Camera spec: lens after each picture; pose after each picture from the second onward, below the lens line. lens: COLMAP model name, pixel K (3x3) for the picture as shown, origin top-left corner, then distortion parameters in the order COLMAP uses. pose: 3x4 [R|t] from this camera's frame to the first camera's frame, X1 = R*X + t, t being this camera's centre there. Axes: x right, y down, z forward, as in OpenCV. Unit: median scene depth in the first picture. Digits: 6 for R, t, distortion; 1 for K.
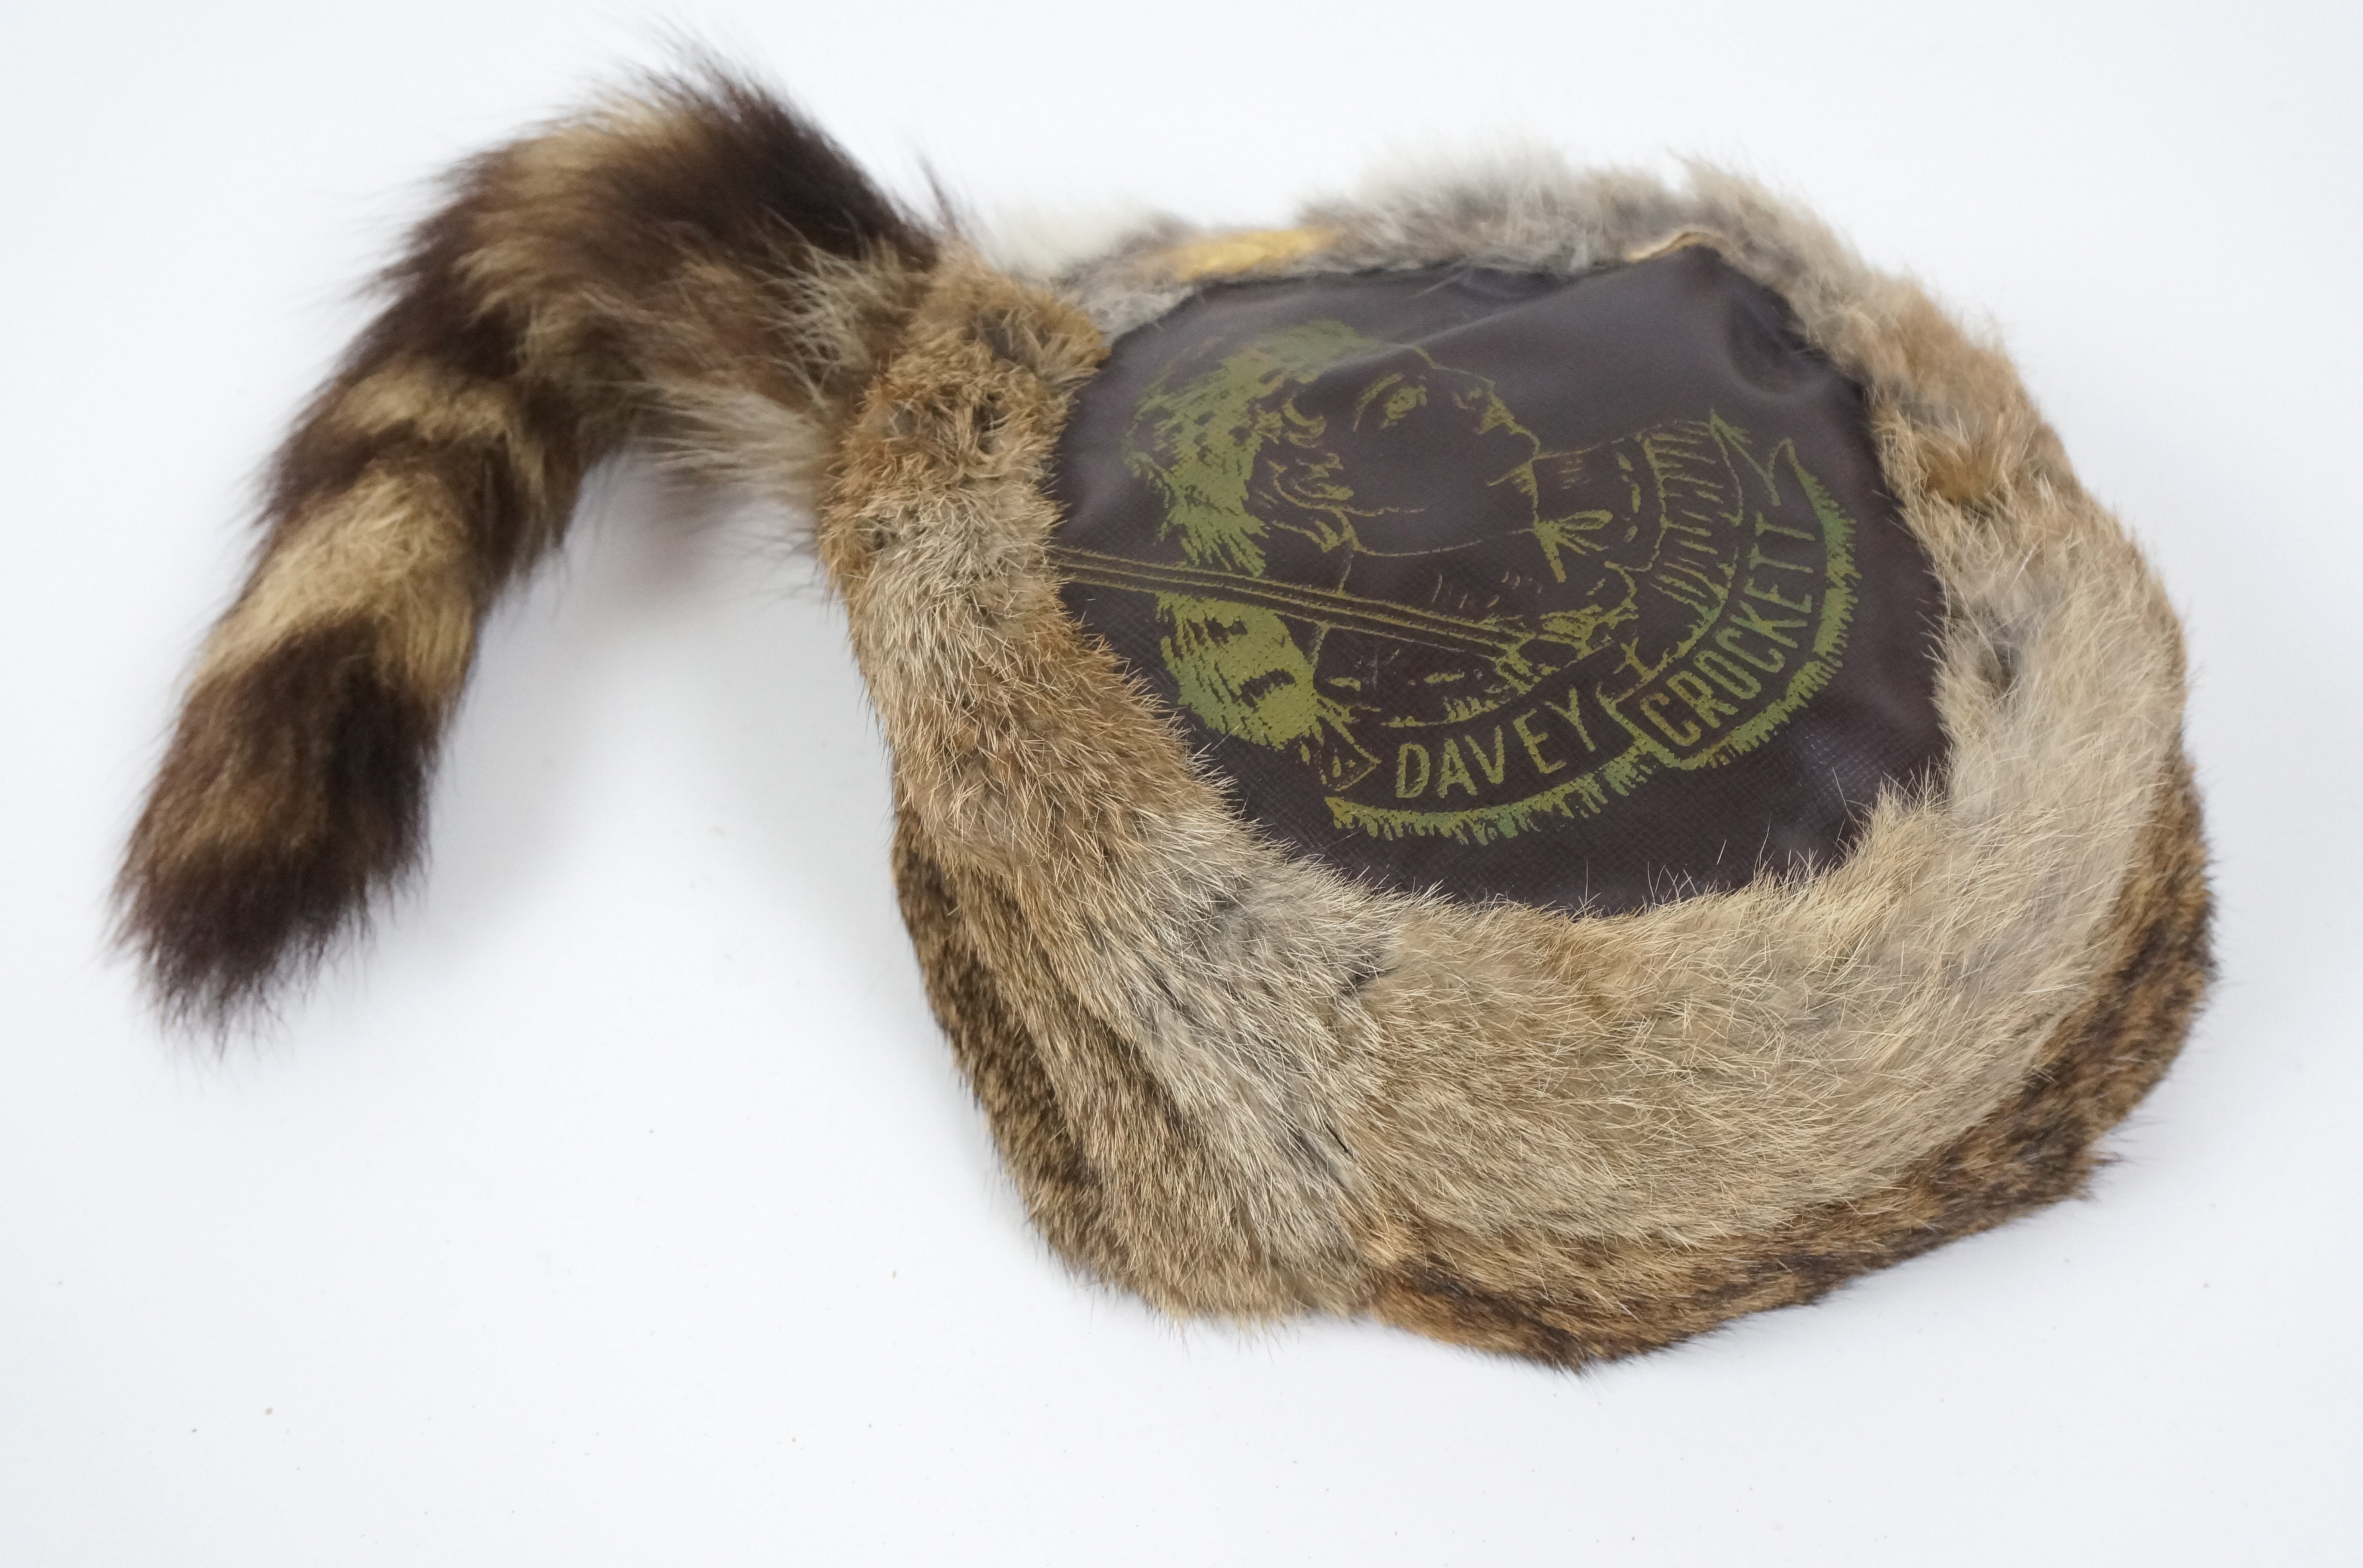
lens RADIAL K [[3347.5, 0, 1181.5], [0, 3347.5, 784.0], [0, 0, 1]] dist [0.021177, 0.004899]
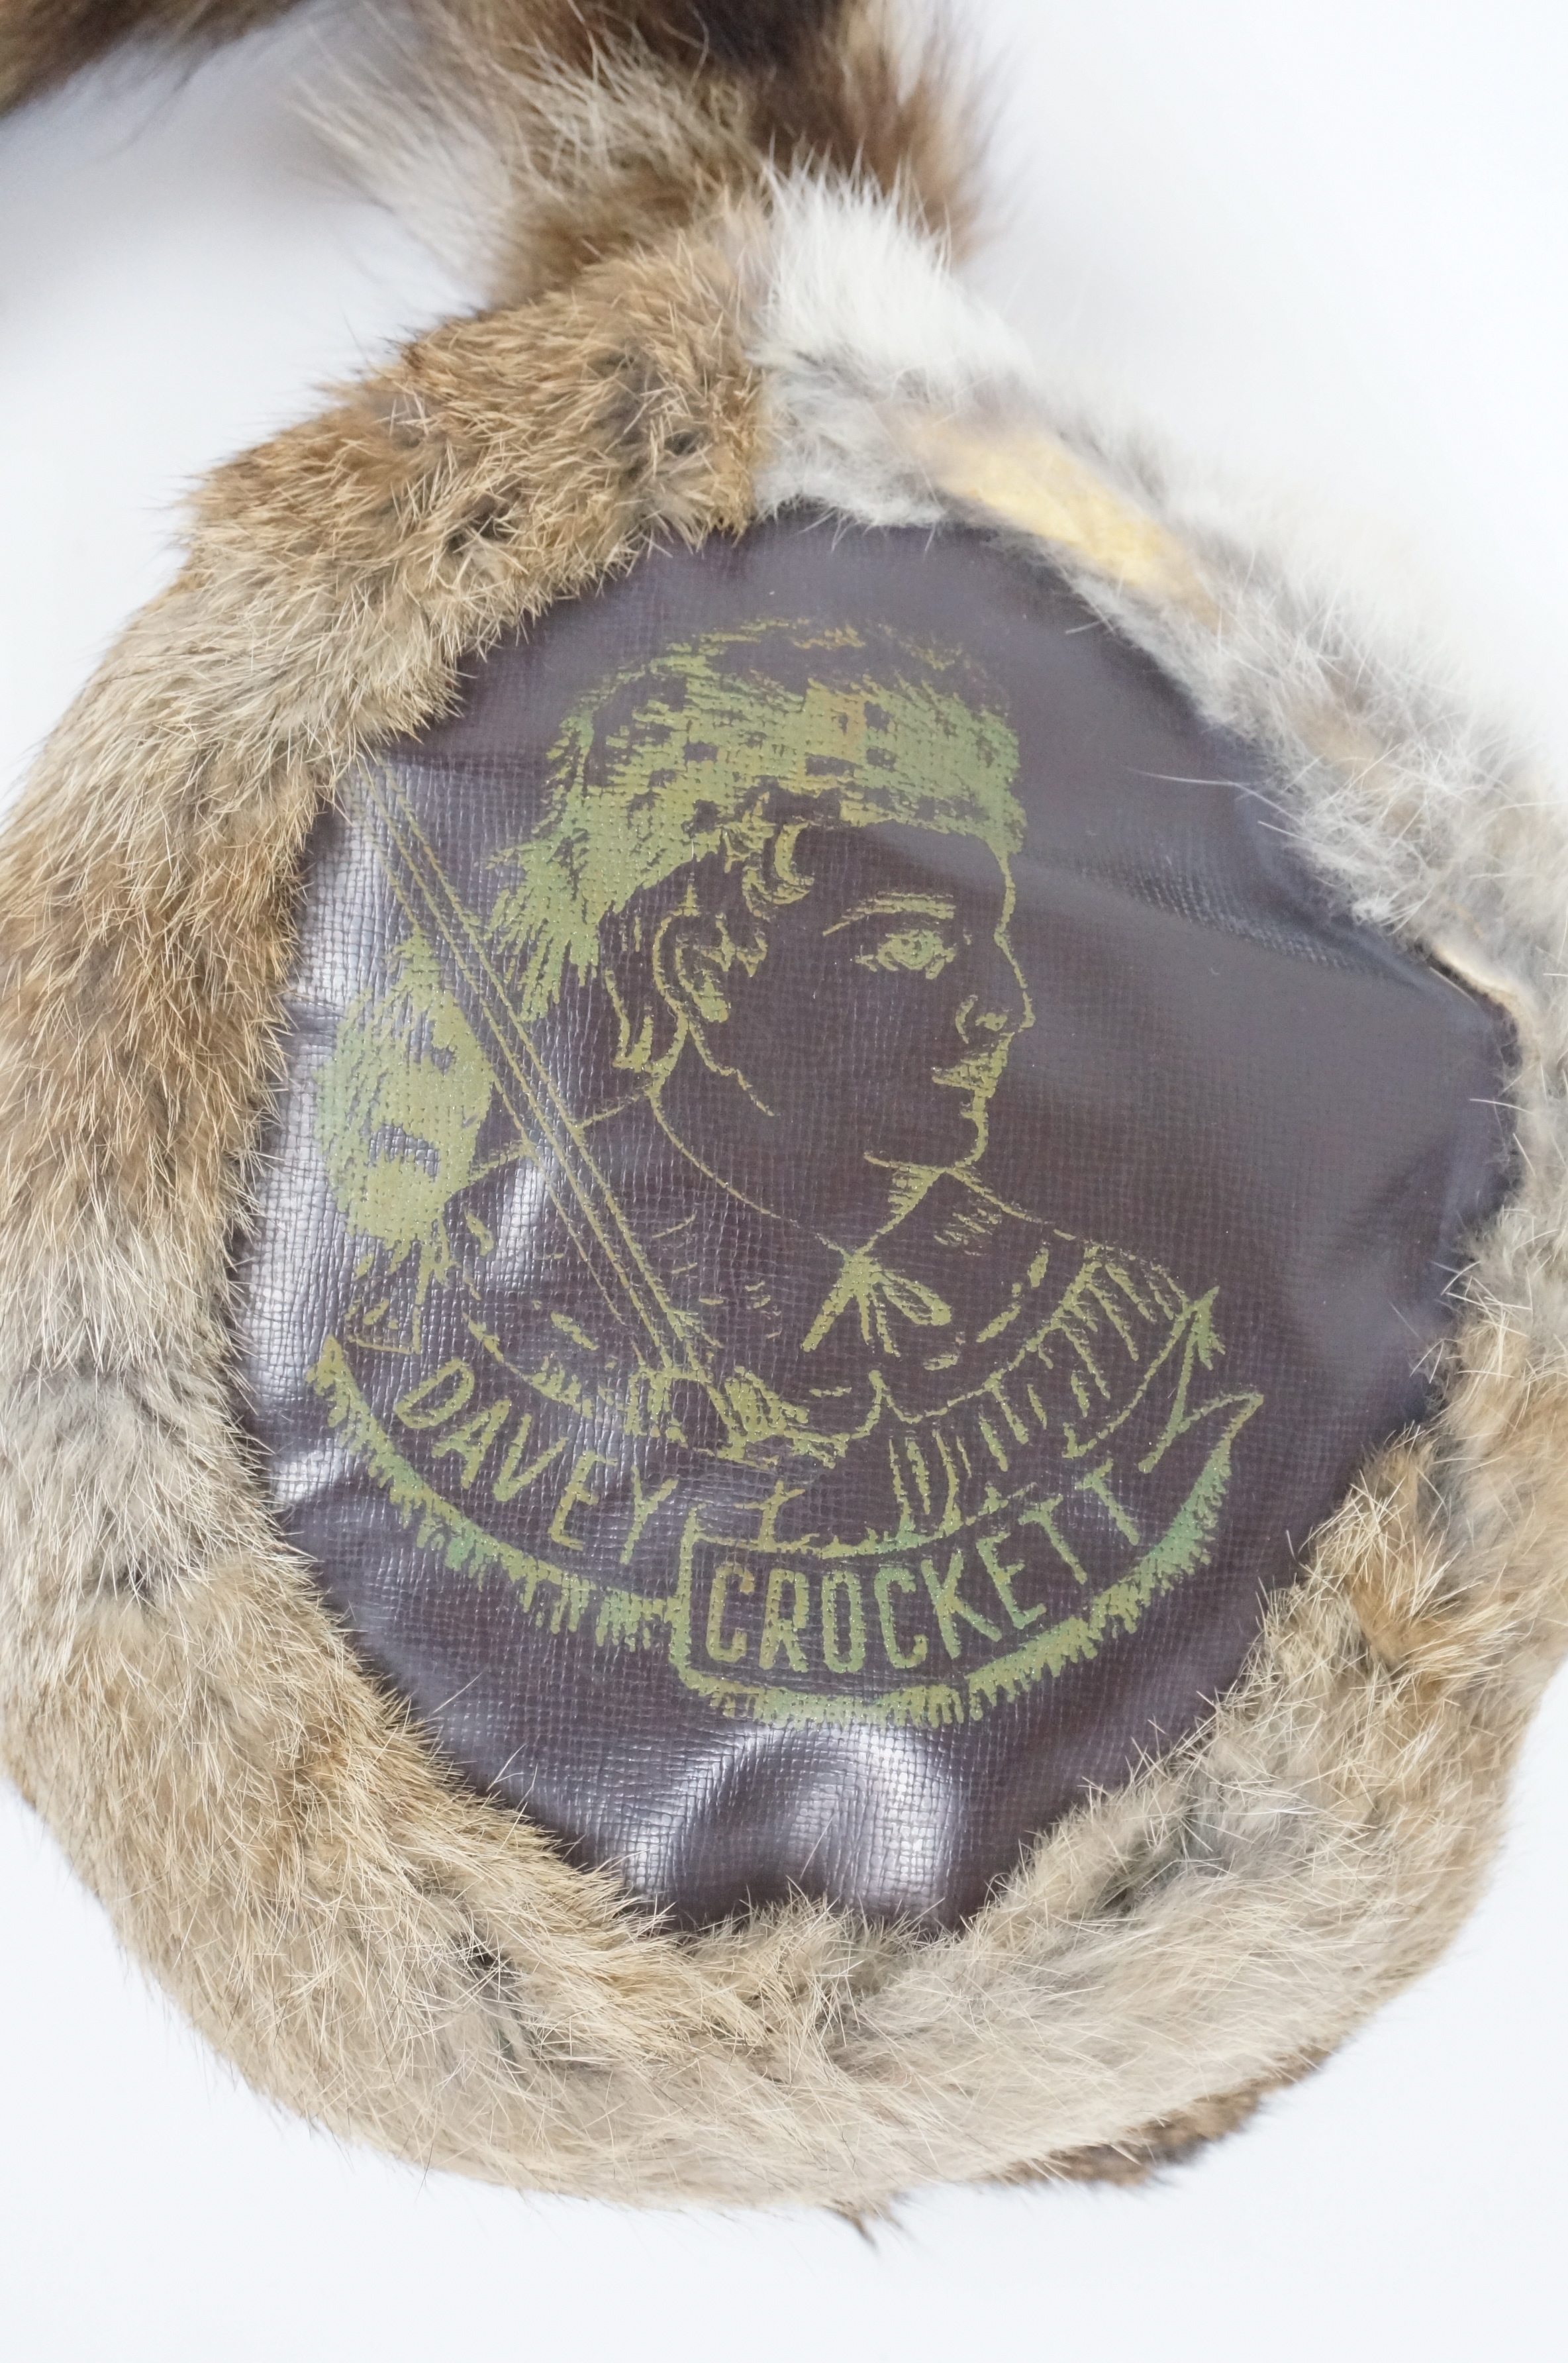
lens RADIAL K [[3347.5, 0, 784.0], [0, 3347.5, 1181.5], [0, 0, 1]] dist [0.021177, 0.004899]
pose [[0.696243, 0.717804, 0.001773, 0.085024], [-0.614097, 0.594368, 0.519242, -0.446294], [0.371661, -0.362607, 0.854625, 0.417477]]
